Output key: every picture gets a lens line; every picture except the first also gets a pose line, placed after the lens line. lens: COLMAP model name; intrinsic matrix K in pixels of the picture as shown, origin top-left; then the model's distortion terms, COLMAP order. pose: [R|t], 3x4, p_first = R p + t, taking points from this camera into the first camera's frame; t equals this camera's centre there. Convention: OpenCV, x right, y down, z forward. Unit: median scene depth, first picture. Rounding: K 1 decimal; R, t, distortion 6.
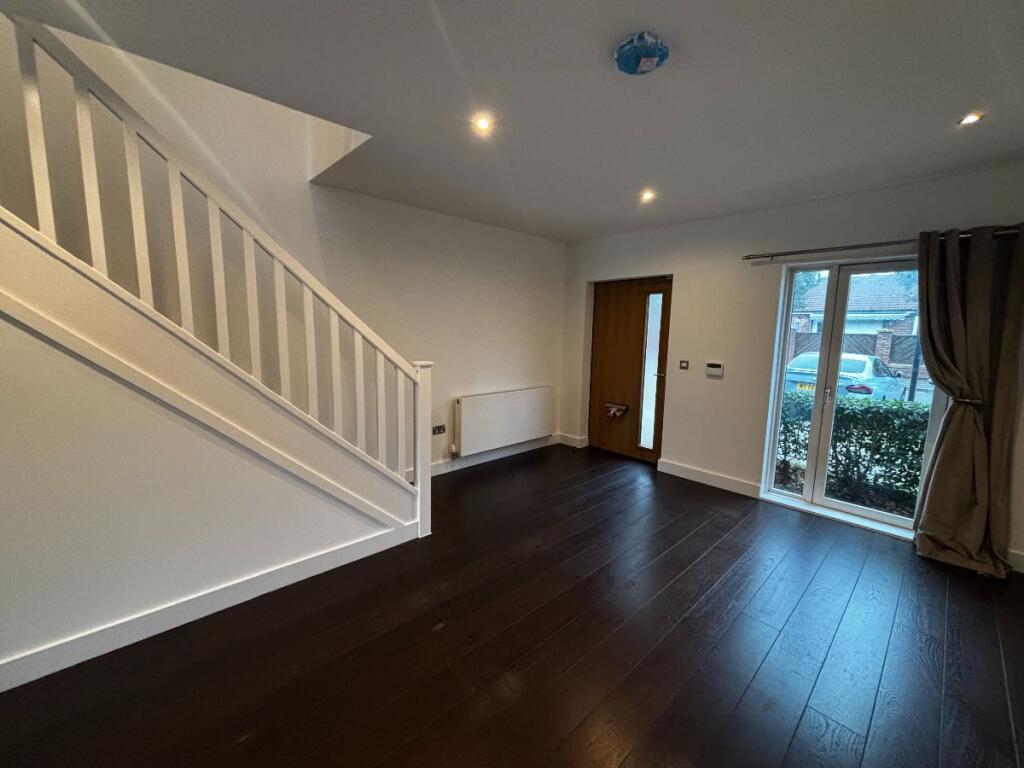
lens RADIAL K [[418.7, 0, 510.8], [0, 418.7, 377.2], [0, 0, 1]] dist [0.002489, 0.000384]
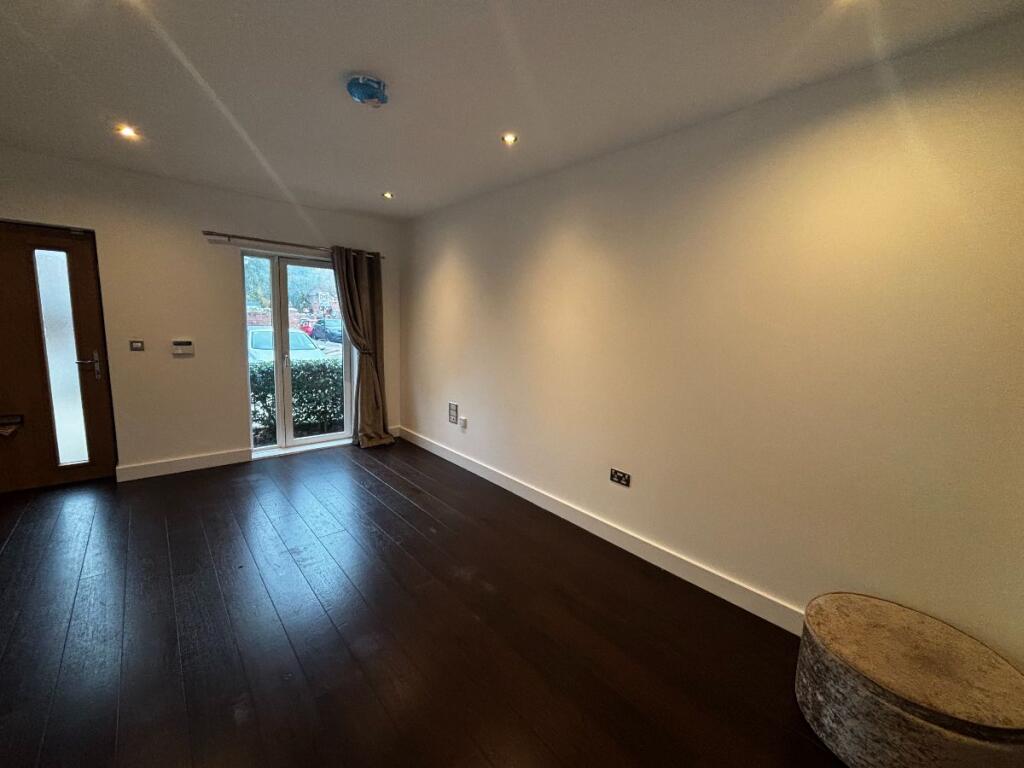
lens RADIAL K [[418.7, 0, 508.7], [0, 418.7, 381.8], [0, 0, 1]] dist [0.002489, 0.000384]
pose [[0.031259, -0.152832, 0.987758, -0.467853], [0.087866, 0.984835, 0.149599, -0.021647], [-0.995642, 0.082114, 0.044214, 0.267374]]
